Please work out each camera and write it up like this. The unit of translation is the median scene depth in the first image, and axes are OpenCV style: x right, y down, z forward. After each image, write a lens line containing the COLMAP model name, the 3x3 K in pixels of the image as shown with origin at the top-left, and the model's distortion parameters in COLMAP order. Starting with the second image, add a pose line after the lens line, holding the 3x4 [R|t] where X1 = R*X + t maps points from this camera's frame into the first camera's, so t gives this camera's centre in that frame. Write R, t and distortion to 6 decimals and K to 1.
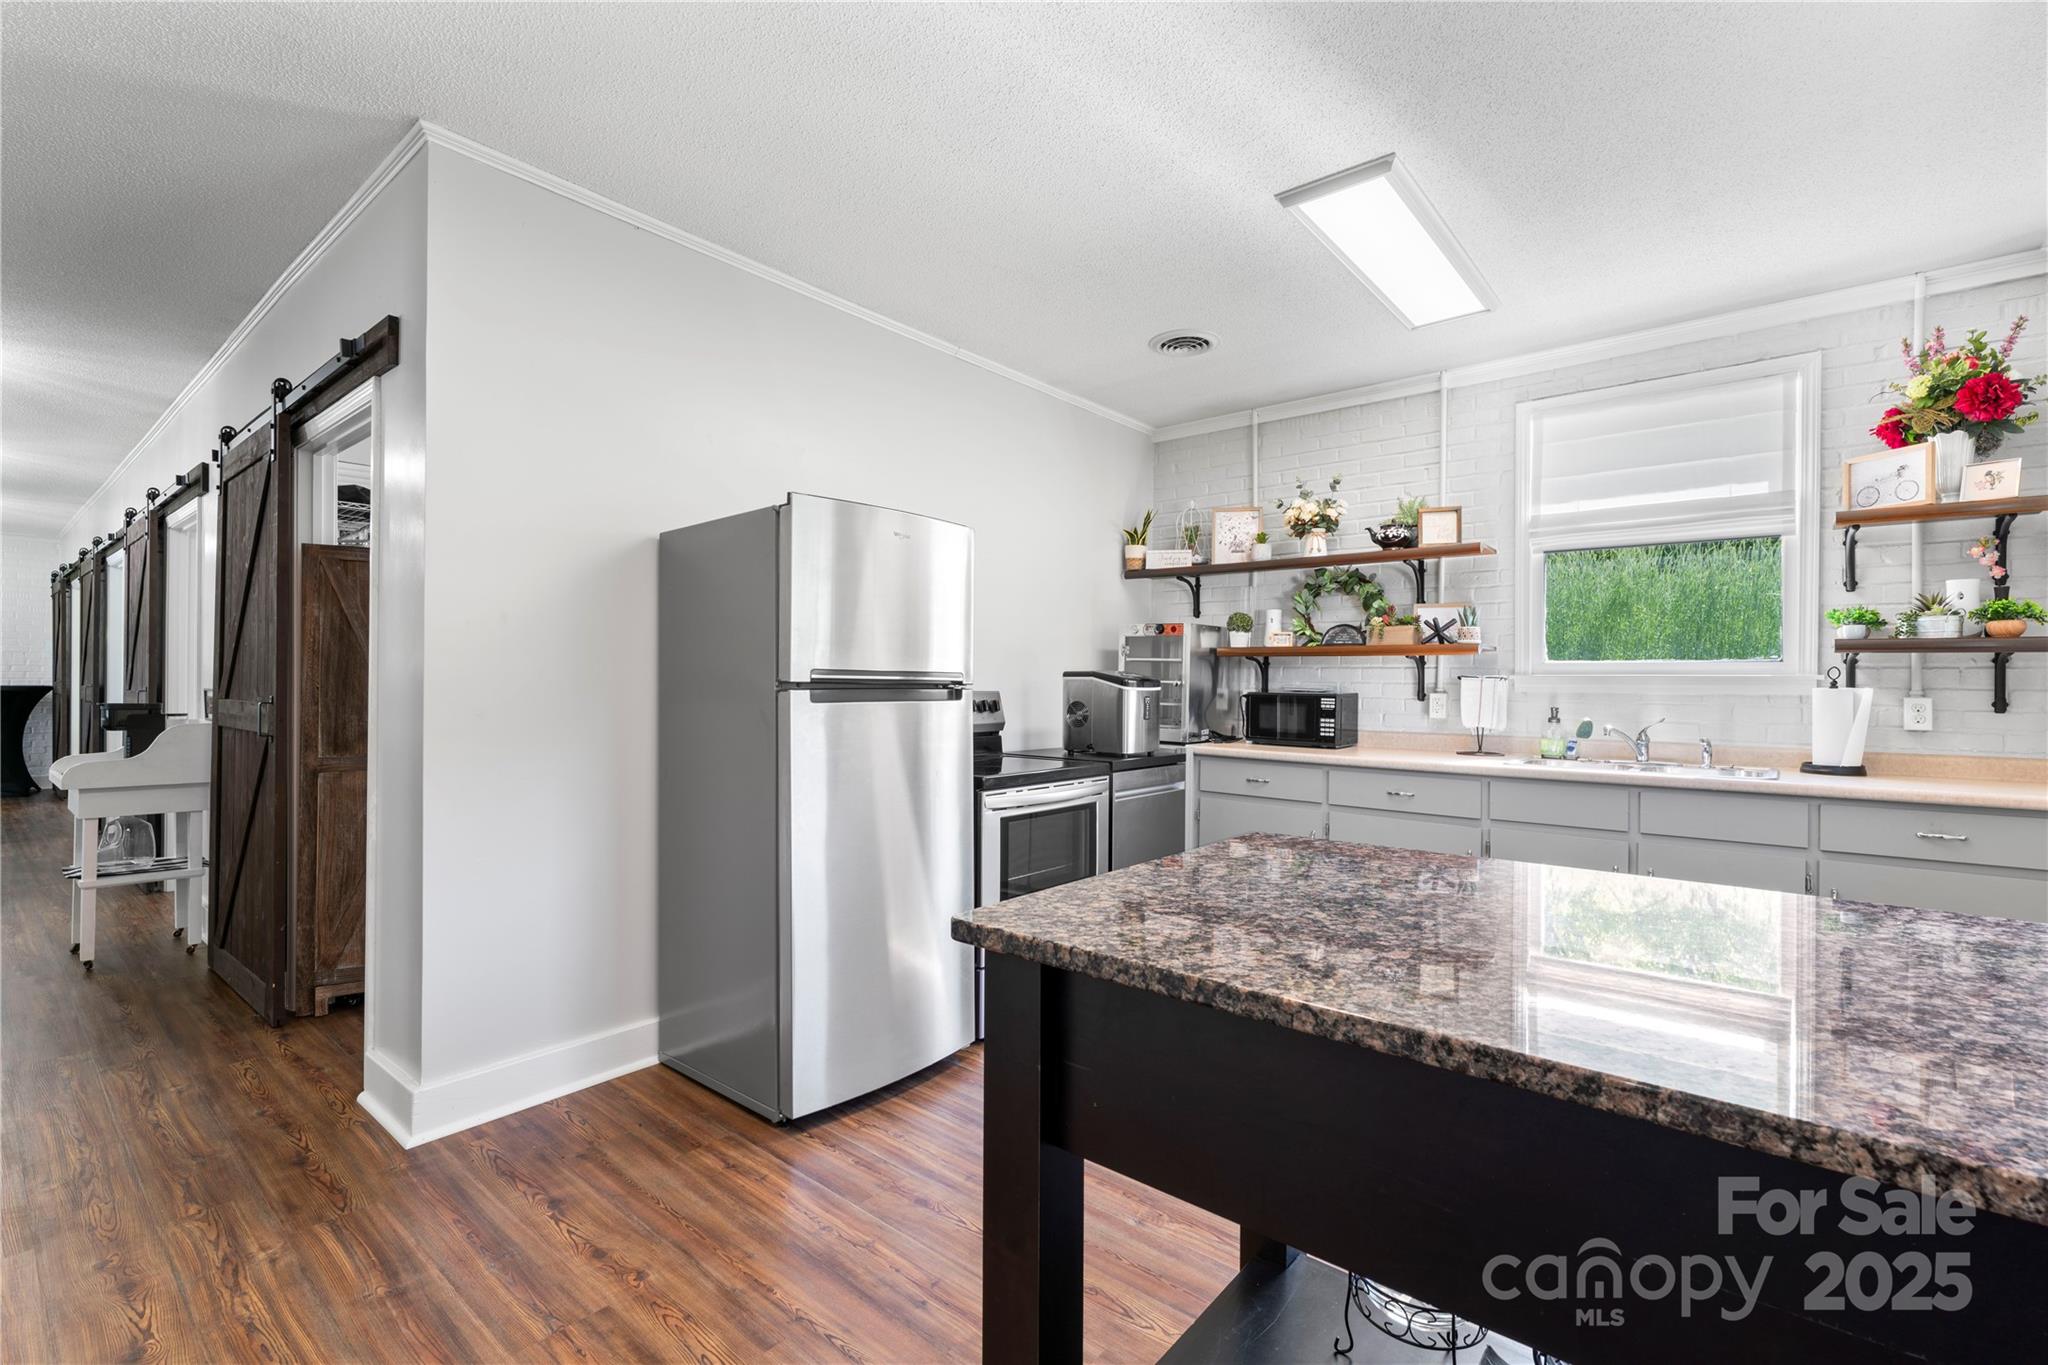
lens RADIAL K [[914.1, 0, 1024.7], [0, 914.1, 682.4], [0, 0, 1]] dist [-0.002362, 0.000305]
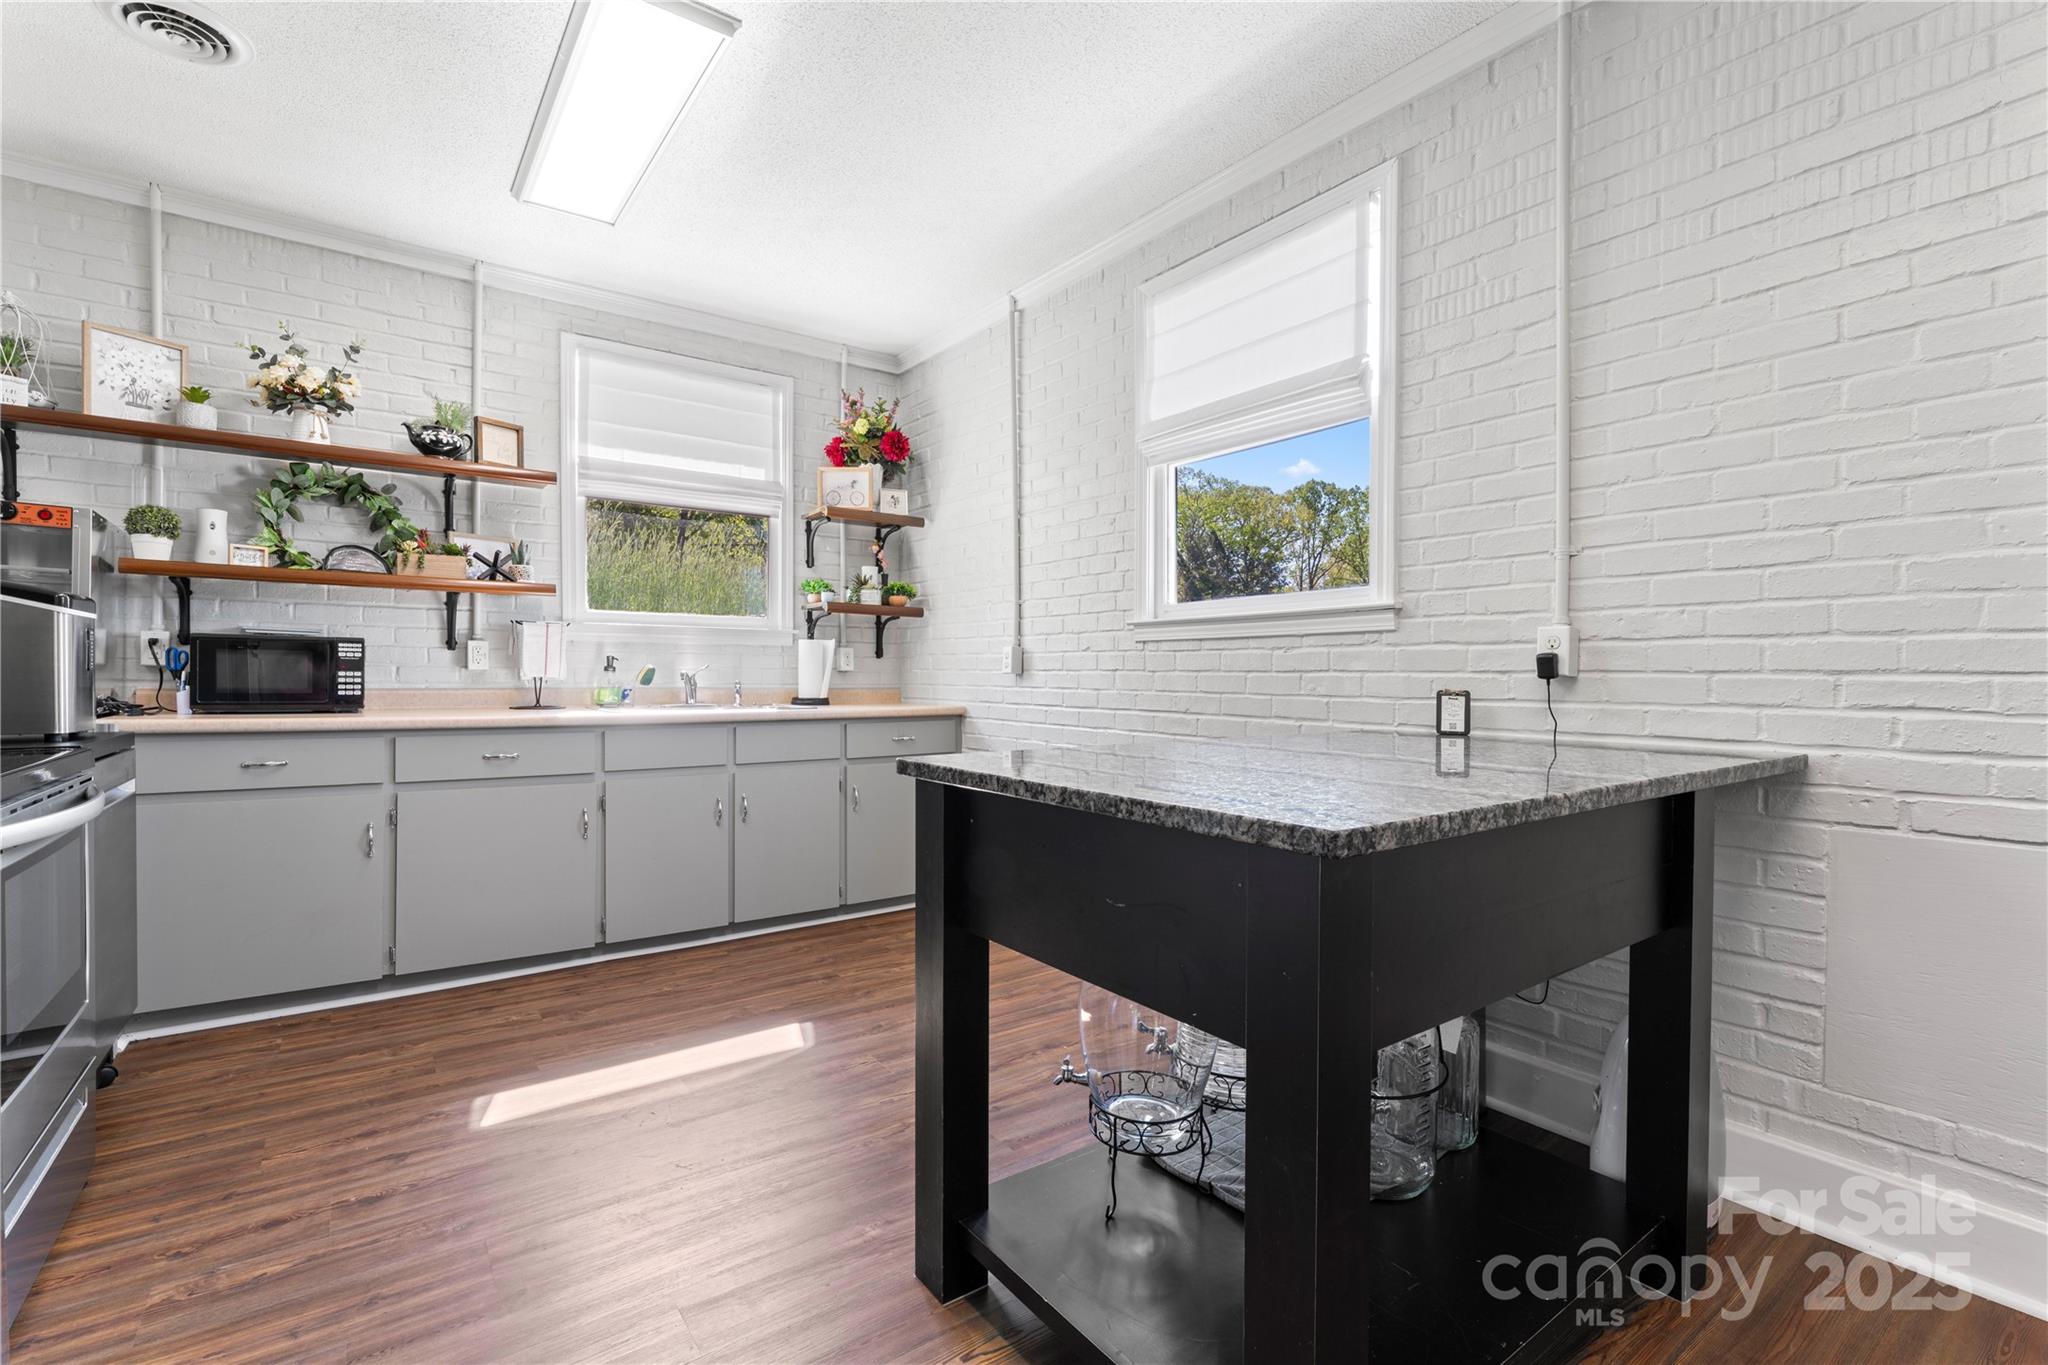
lens RADIAL K [[914.1, 0, 1024.6], [0, 914.1, 680.5], [0, 0, 1]] dist [-0.002362, 0.000305]
pose [[0.238148, -0.014275, 0.971124, -0.251724], [-0.003230, 0.999875, 0.015490, 0.034369], [-0.971224, -0.006826, 0.238072, 0.305902]]
